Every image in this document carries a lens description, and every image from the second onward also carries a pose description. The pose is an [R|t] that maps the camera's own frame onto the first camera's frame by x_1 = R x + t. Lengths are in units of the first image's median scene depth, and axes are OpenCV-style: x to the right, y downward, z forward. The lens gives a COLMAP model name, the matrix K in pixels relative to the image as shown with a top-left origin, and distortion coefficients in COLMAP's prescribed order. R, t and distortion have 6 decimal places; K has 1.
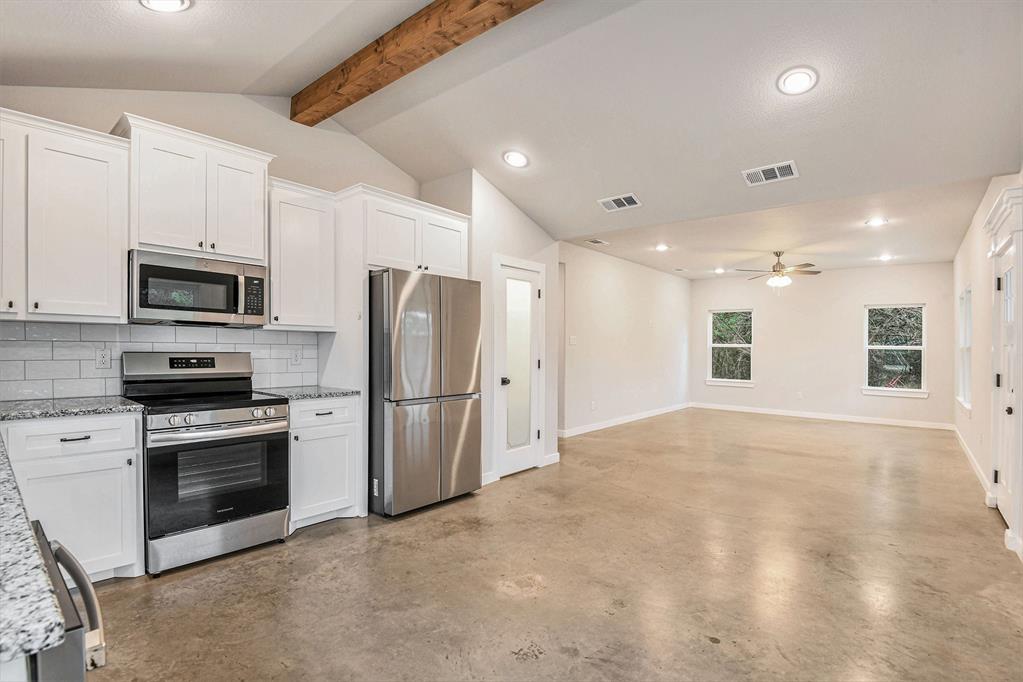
lens RADIAL K [[480.4, 0, 507.5], [0, 480.4, 340.8], [0, 0, 1]] dist [-0.026980, -0.008081]
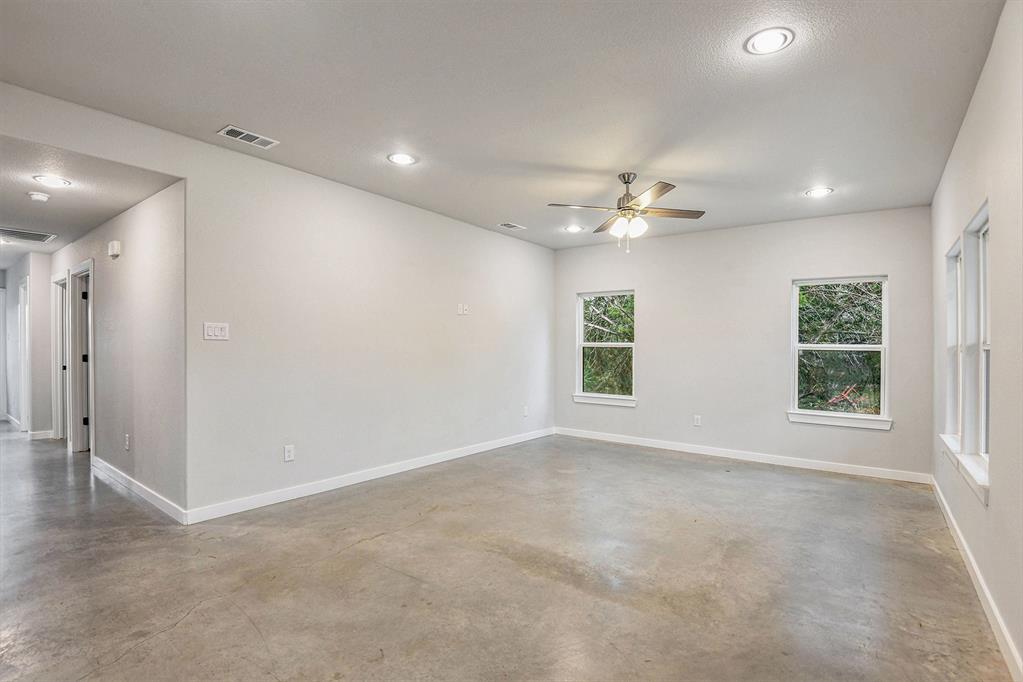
lens RADIAL K [[480.4, 0, 508.3], [0, 480.4, 343.3], [0, 0, 1]] dist [-0.026980, -0.008081]
pose [[0.998545, 0.000106, 0.053933, 0.843707], [-0.000124, 1.000000, 0.000317, 0.021364], [-0.053933, -0.000324, 0.998545, 0.948875]]
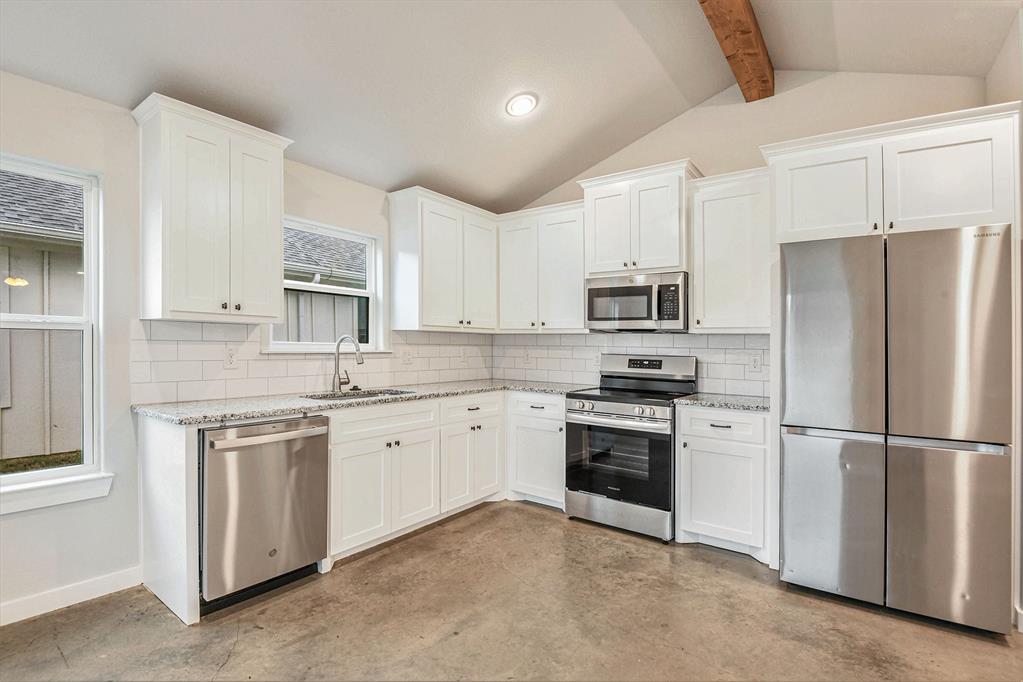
lens RADIAL K [[480.4, 0, 504.9], [0, 480.4, 347.9], [0, 0, 1]] dist [-0.026980, -0.008081]
pose [[0.064249, -0.005774, -0.997917, 0.454577], [-0.002214, 0.999980, -0.005929, 0.012927], [0.997931, 0.002591, 0.064235, 0.521794]]
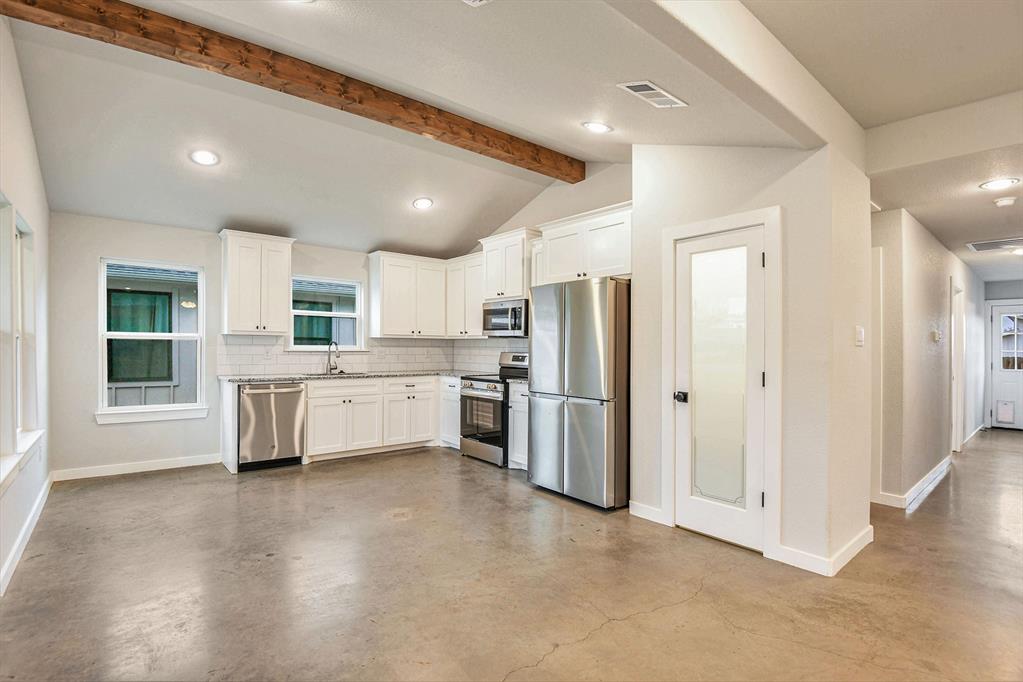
lens RADIAL K [[480.4, 0, 511.3], [0, 480.4, 348.3], [0, 0, 1]] dist [-0.026980, -0.008081]
pose [[-0.169318, -0.010824, -0.985502, 1.020028], [-0.002017, 0.999941, -0.010636, 0.024484], [0.985559, 0.000187, -0.169330, 1.162135]]
